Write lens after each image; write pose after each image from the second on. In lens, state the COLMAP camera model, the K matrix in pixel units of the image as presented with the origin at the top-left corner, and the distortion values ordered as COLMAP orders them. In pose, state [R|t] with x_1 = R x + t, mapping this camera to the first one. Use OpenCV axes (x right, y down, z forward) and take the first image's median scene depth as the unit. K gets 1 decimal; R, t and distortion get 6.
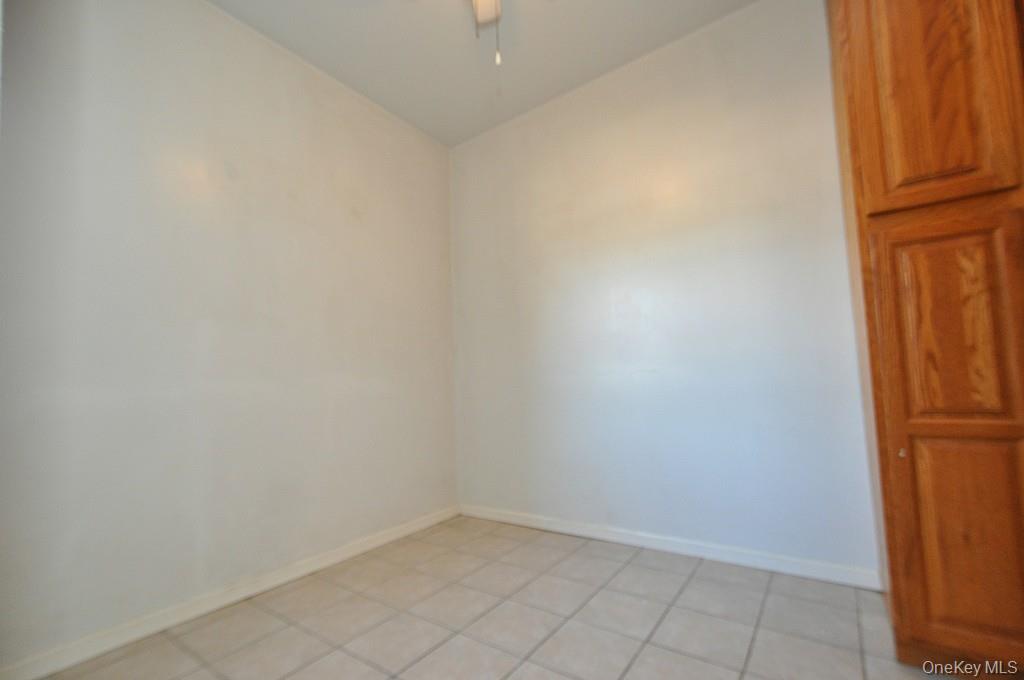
lens RADIAL K [[434.5, 0, 509.8], [0, 434.5, 353.2], [0, 0, 1]] dist [0.002970, 0.000054]
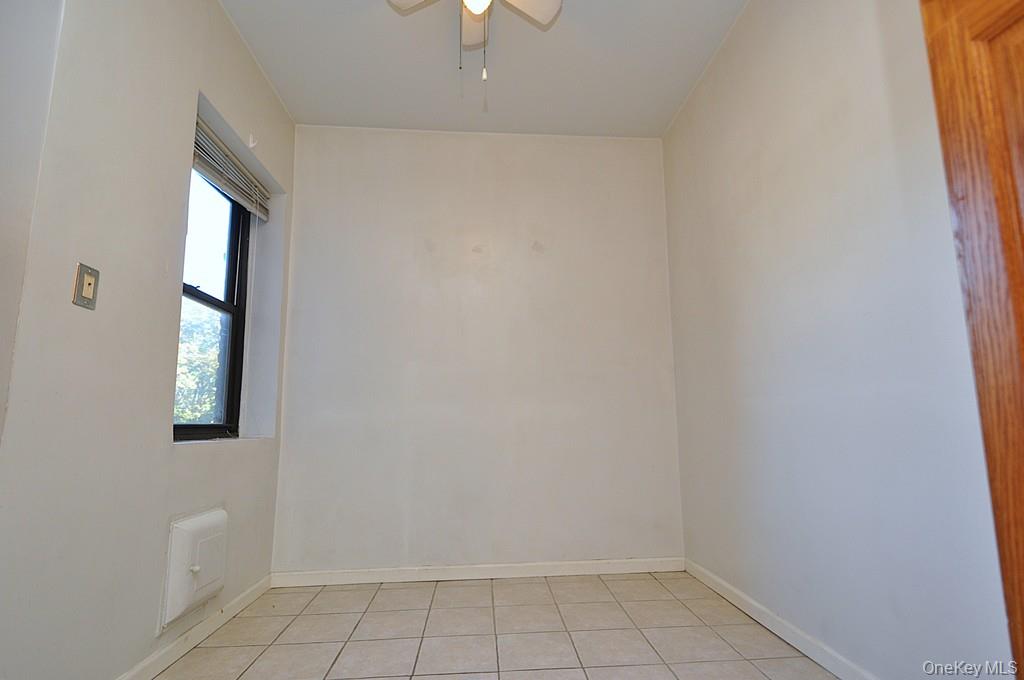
lens RADIAL K [[464.8, 0, 513.4], [0, 464.8, 355.6], [0, 0, 1]] dist [-0.001464, -0.000979]
pose [[0.647723, -0.078937, -0.757776, 0.737921], [0.045880, 0.996854, -0.064625, 0.020357], [0.760493, 0.007093, 0.649307, 0.370769]]
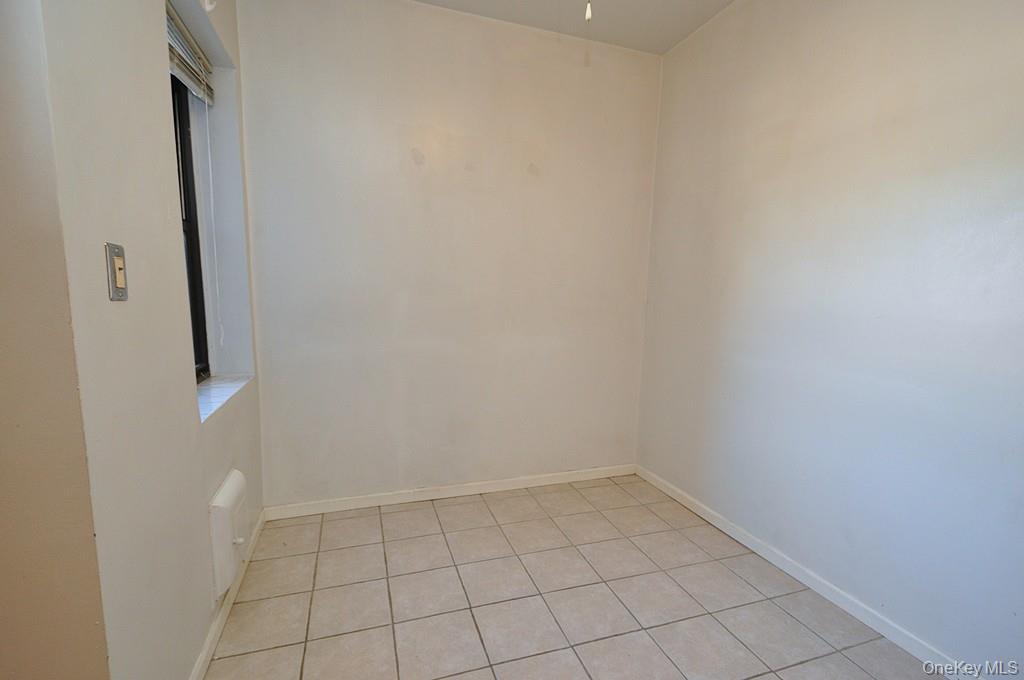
lens RADIAL K [[457.3, 0, 512.4], [0, 457.3, 353.6], [0, 0, 1]] dist [0.001377, -0.001028]
pose [[0.813819, 0.133080, -0.565675, 0.418048], [-0.009871, 0.976450, 0.215518, -0.229629], [0.581034, -0.169809, 0.795967, 0.121104]]
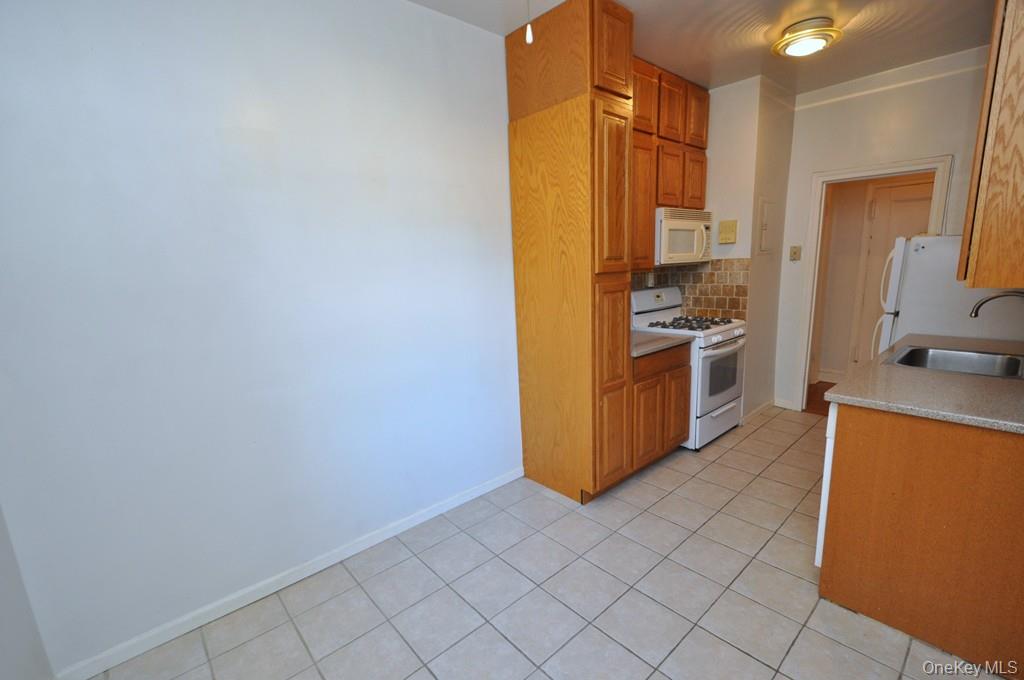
lens RADIAL K [[446.8, 0, 506.3], [0, 446.8, 355.3], [0, 0, 1]] dist [0.003650, -0.004987]
pose [[0.223365, -0.168023, 0.960144, -0.861149], [-0.036417, 0.982905, 0.180478, -0.261715], [-0.974054, -0.075278, 0.213427, 0.814044]]
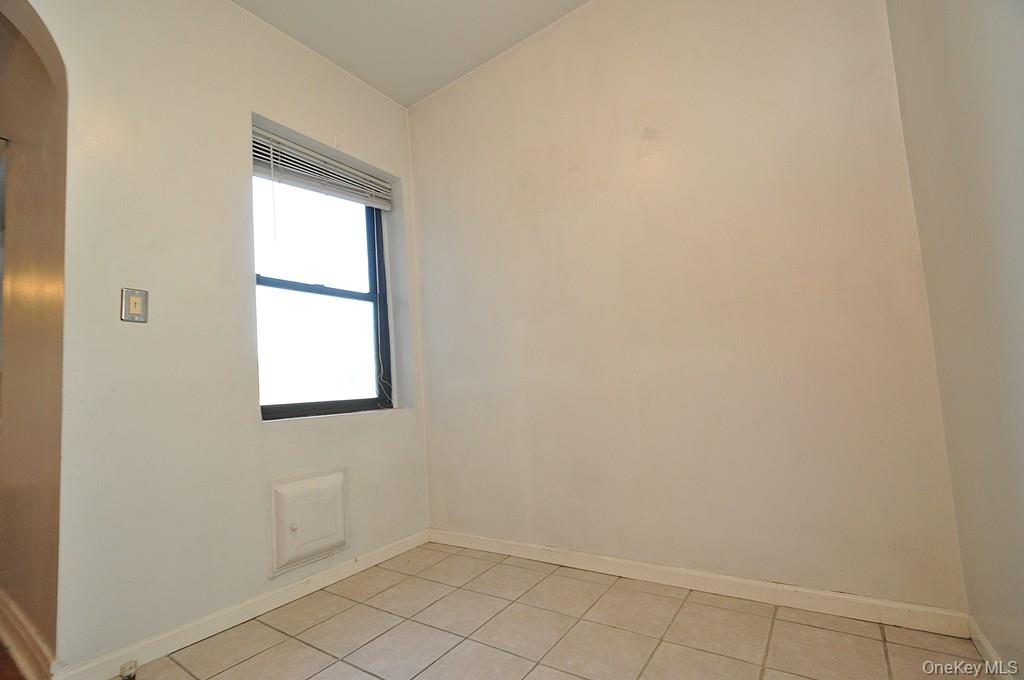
lens RADIAL K [[437.9, 0, 519.4], [0, 437.9, 355.7], [0, 0, 1]] dist [-0.000621, -0.000556]
pose [[0.033336, -0.038706, -0.998694, 0.627664], [0.146673, 0.988620, -0.033419, 0.081718], [0.988623, -0.145367, 0.038633, 1.156655]]
